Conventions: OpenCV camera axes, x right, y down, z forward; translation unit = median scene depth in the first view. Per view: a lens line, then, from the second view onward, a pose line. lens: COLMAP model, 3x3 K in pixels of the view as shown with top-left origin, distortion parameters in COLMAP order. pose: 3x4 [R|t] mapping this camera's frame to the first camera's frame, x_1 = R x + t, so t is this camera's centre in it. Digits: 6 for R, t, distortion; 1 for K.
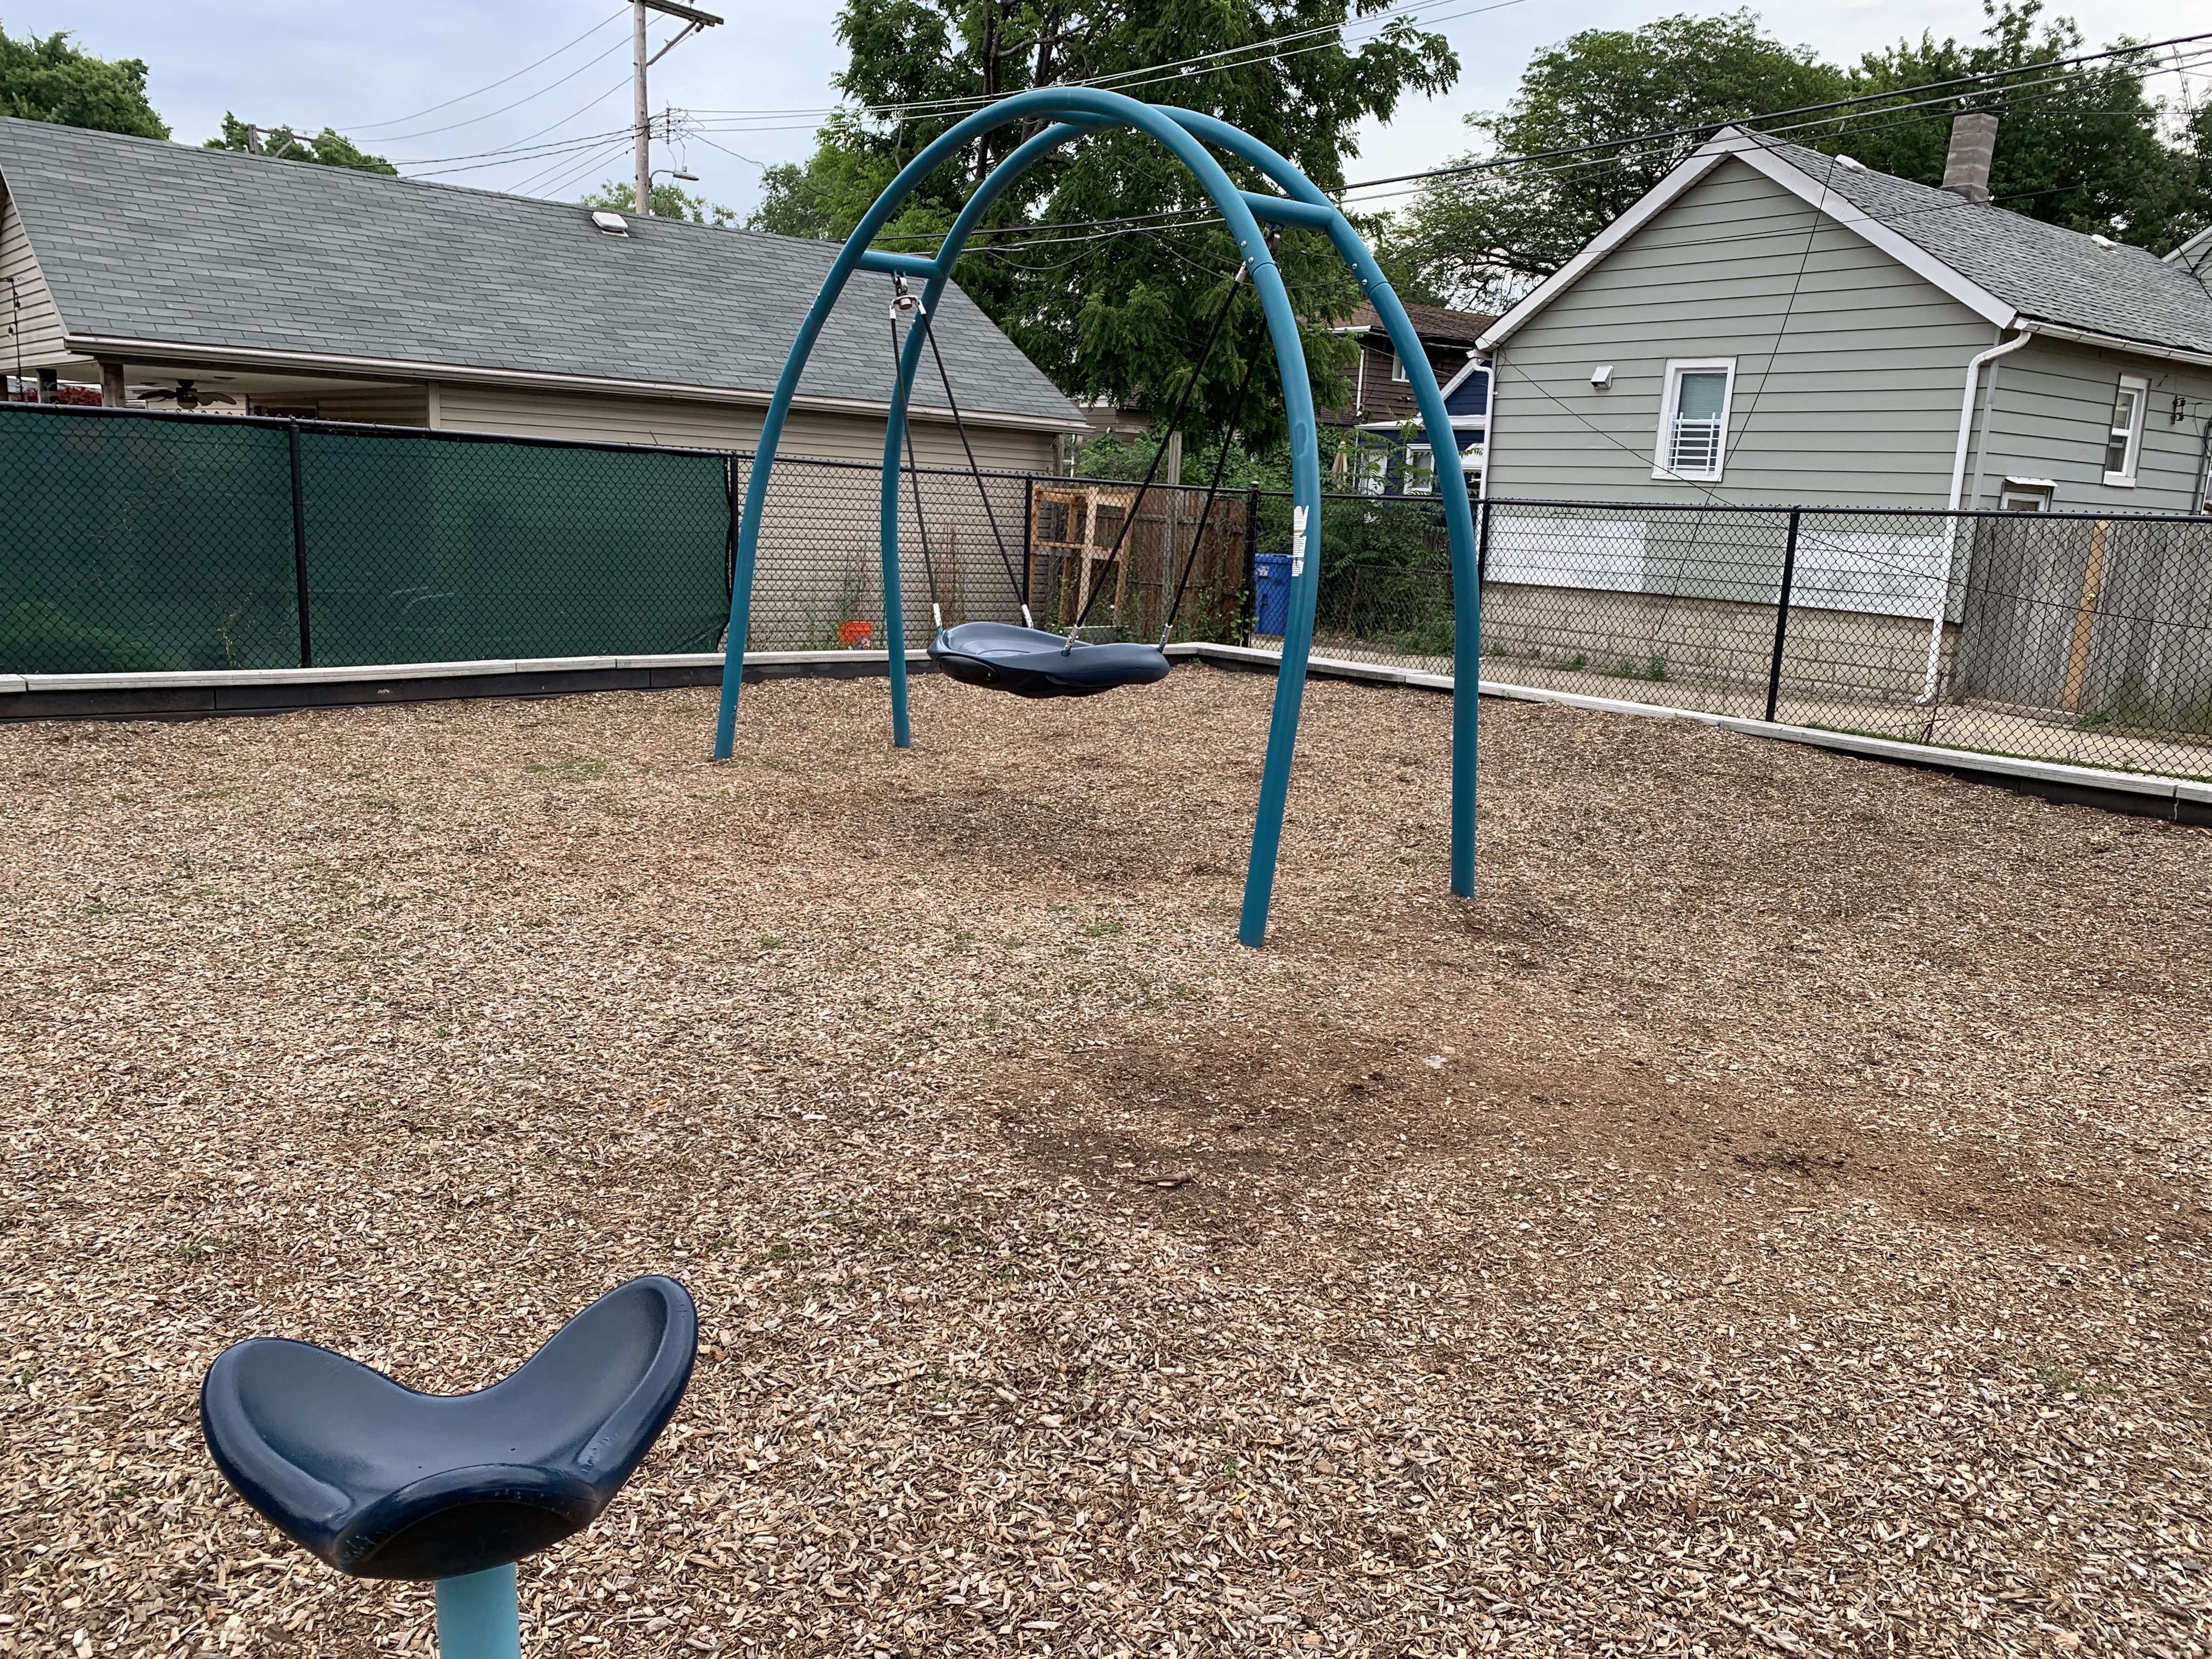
lens RADIAL K [[1670.7, 0, 1114.0], [0, 1670.7, 831.3], [0, 0, 1]] dist [0.067221, -0.070674]
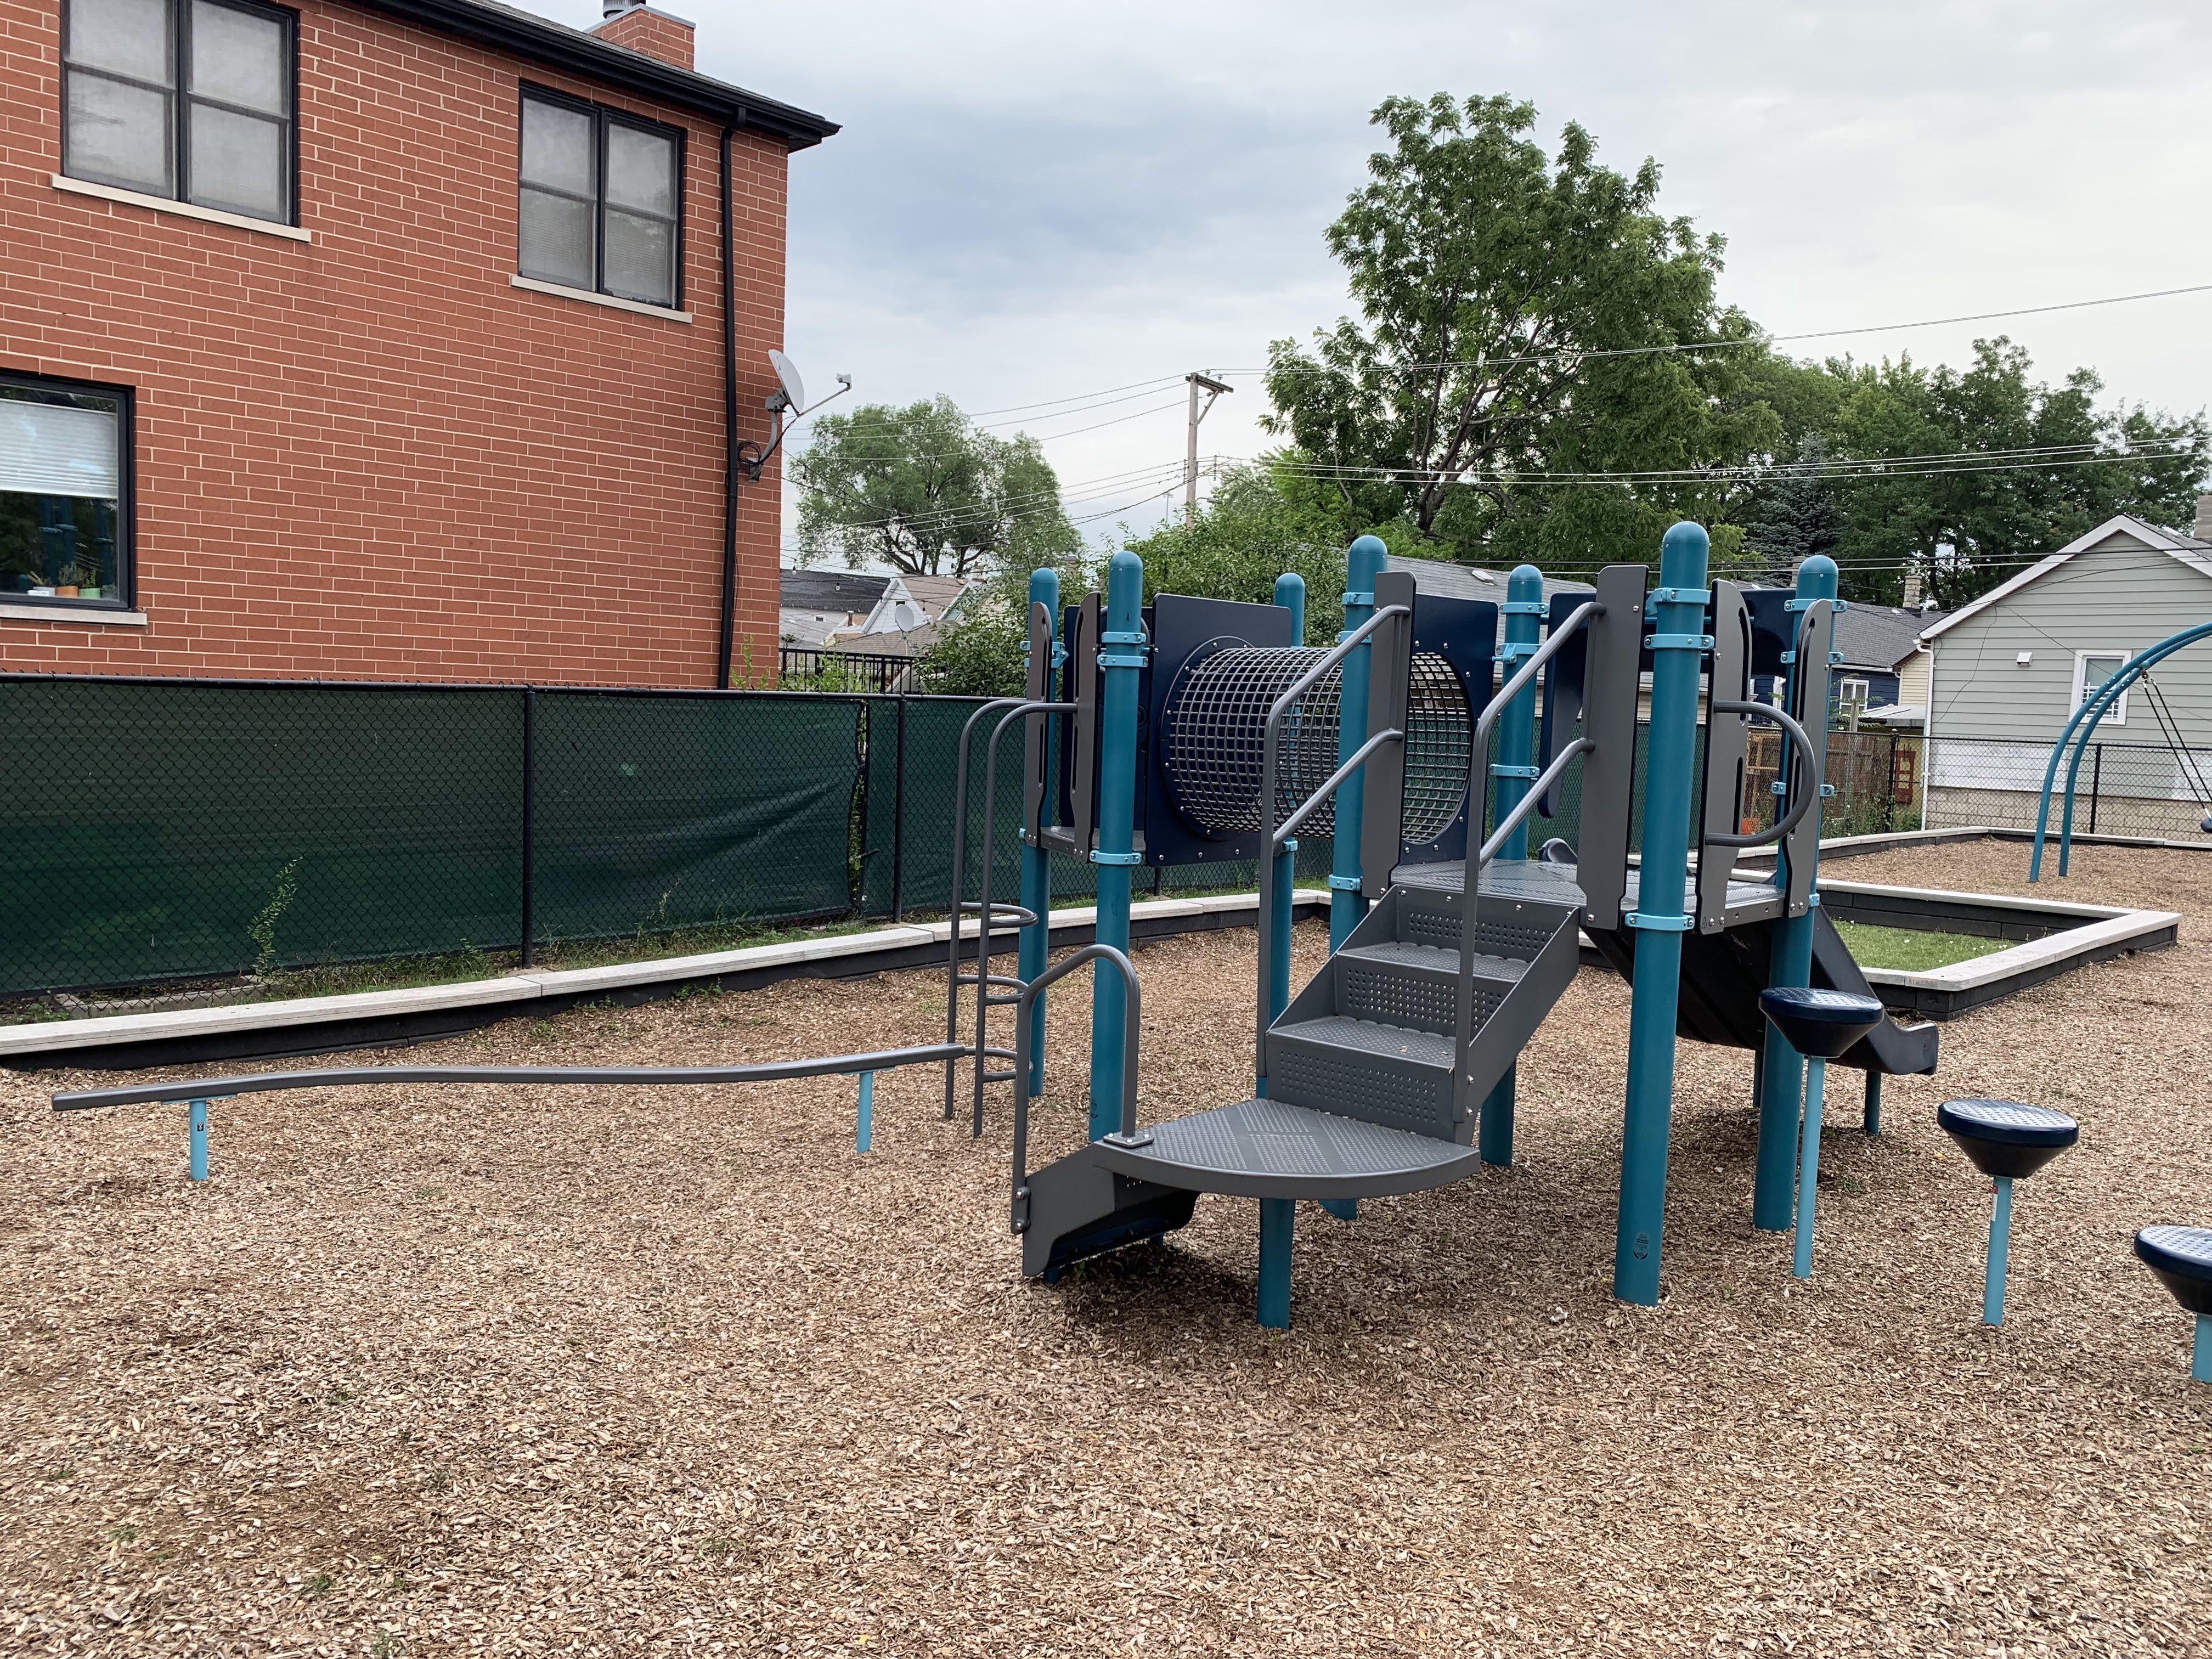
lens RADIAL K [[1716.7, 0, 1104.5], [0, 1716.7, 843.9], [0, 0, 1]] dist [0.012533, 0.001370]
pose [[0.993929, -0.018855, 0.108400, -0.534814], [0.030825, 0.993472, -0.109831, 0.038631], [-0.105622, 0.112506, 0.988021, -0.348025]]
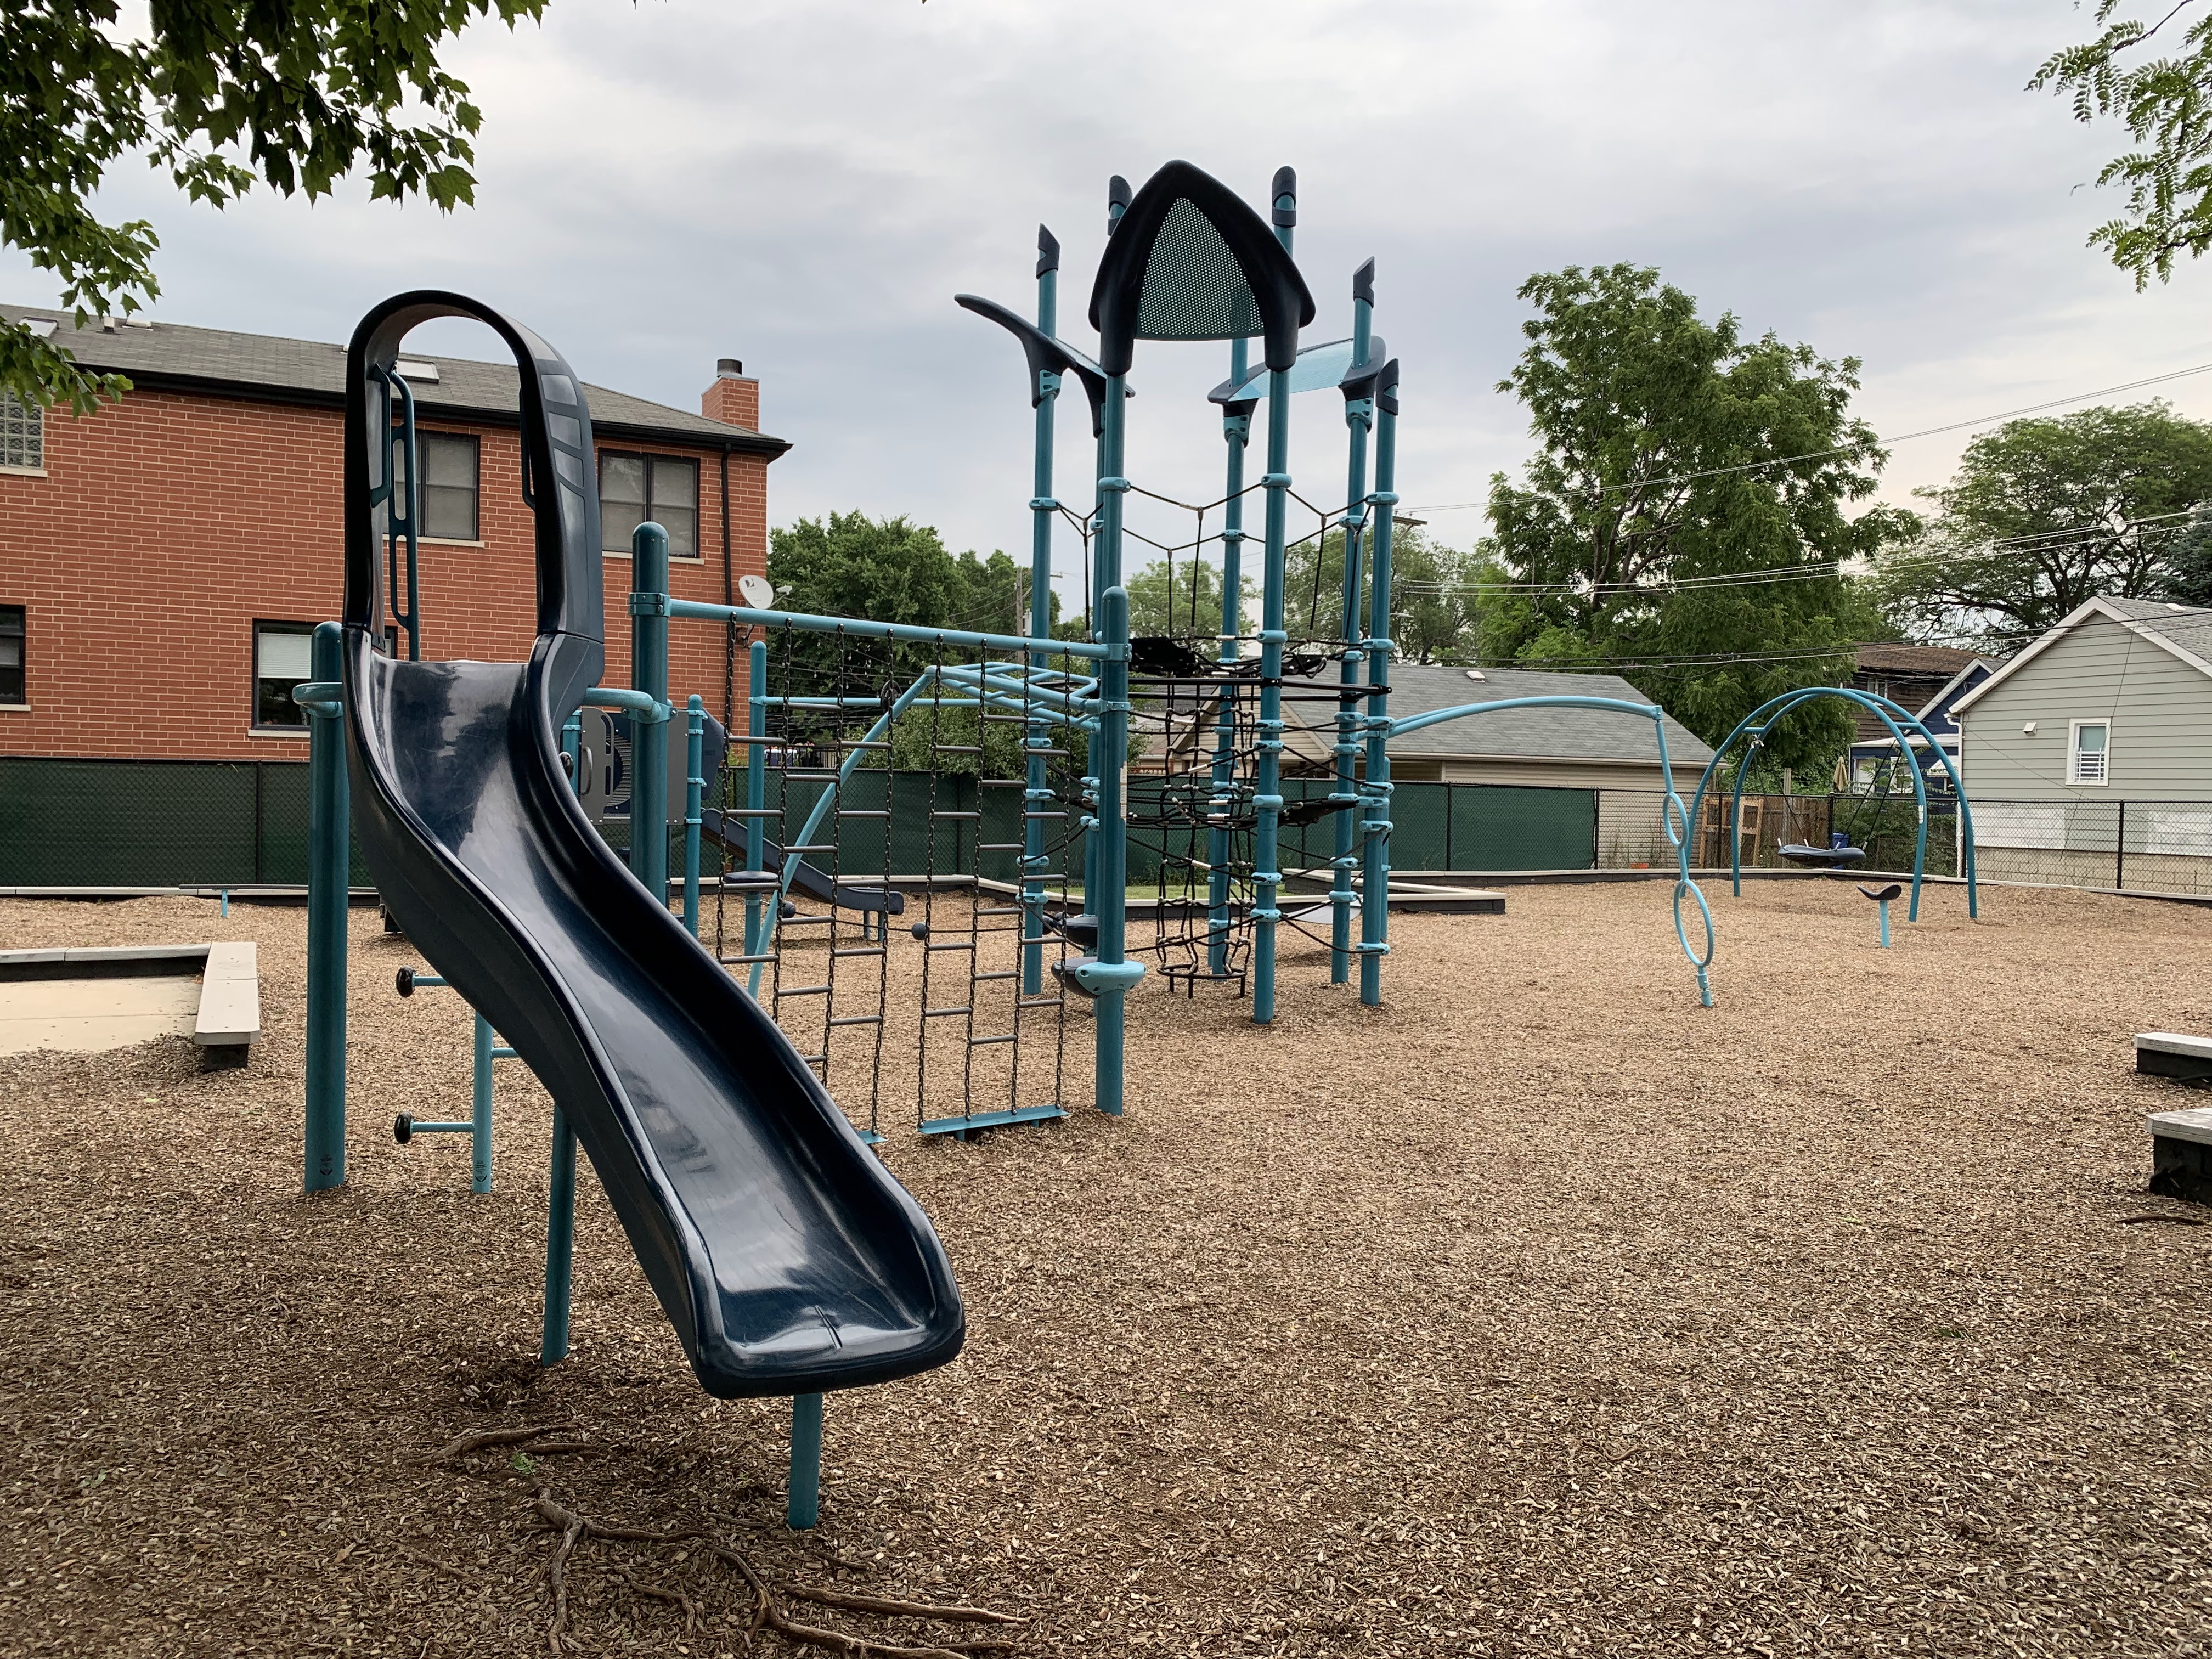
lens RADIAL K [[1716.7, 0, 1104.5], [0, 1716.7, 843.9], [0, 0, 1]] dist [0.012533, 0.001370]
pose [[0.971189, -0.018915, -0.237557, -0.158140], [-0.022207, 0.985324, -0.169241, 0.123418], [0.237272, 0.169641, 0.956517, -0.656555]]
